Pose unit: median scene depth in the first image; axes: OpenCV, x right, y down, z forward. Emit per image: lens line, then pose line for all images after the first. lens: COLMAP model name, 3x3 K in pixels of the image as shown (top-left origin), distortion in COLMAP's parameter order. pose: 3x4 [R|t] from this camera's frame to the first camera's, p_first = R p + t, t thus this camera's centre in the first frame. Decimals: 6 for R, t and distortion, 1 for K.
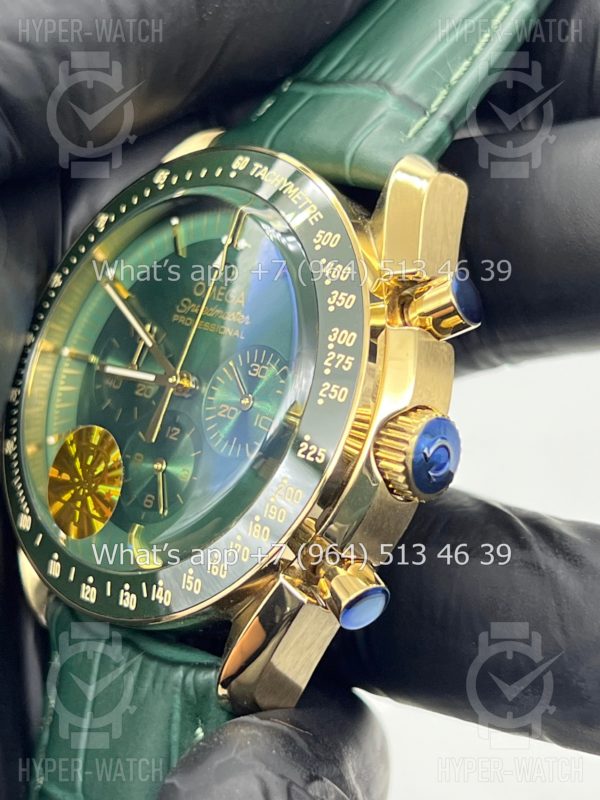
lens RADIAL K [[1854.2, 0, 302.5], [0, 1854.2, 403.3], [0, 0, 1]] dist [0.206162, 0.000000]
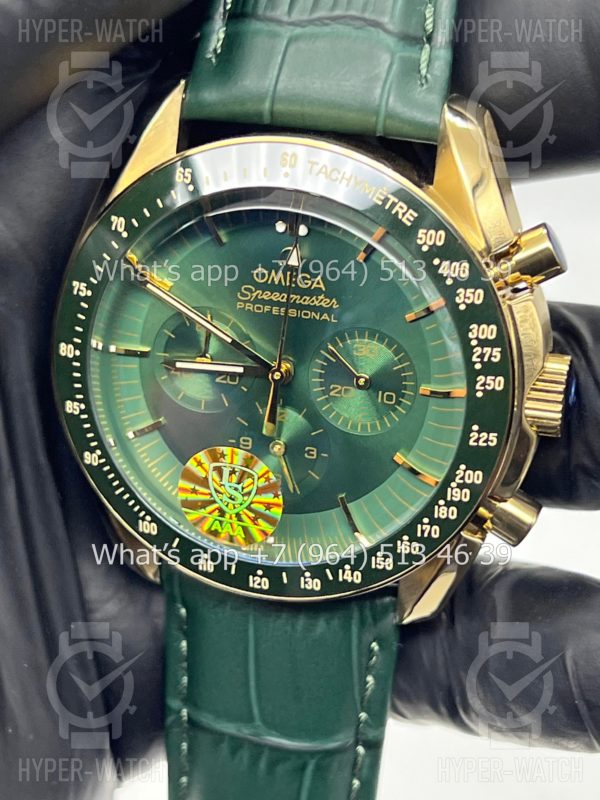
lens RADIAL K [[1854.2, 0, 293.7], [0, 1854.2, 401.4], [0, 0, 1]] dist [0.206162, 0.000000]
pose [[0.859146, -0.381487, 0.341080, -0.440730], [0.186875, 0.854382, 0.484881, -0.526336], [-0.476388, -0.352844, 0.805329, 0.162325]]
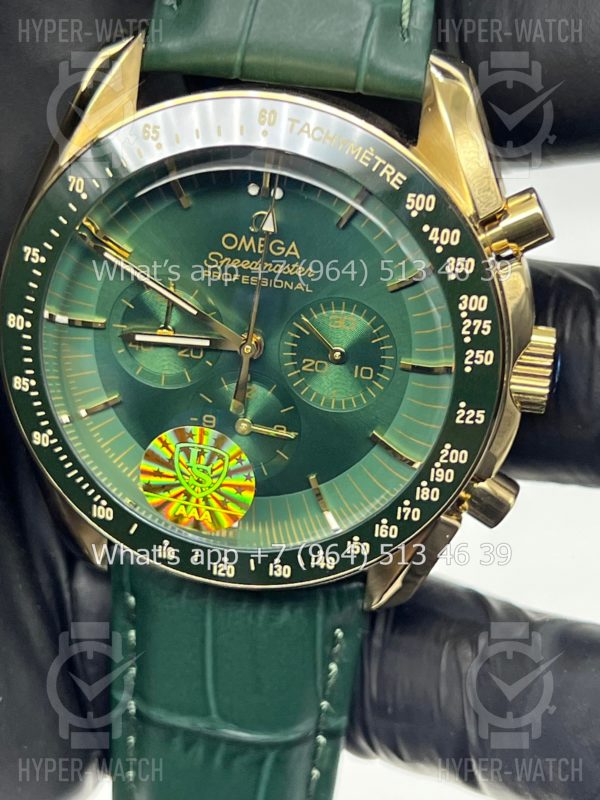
lens RADIAL K [[1854.2, 0, 296.5], [0, 1854.2, 405.6], [0, 0, 1]] dist [0.206162, 0.000000]
pose [[0.813697, -0.392569, 0.428704, -0.498258], [0.131907, 0.842965, 0.521546, -0.514104], [-0.566125, -0.367831, 0.737701, 0.272303]]
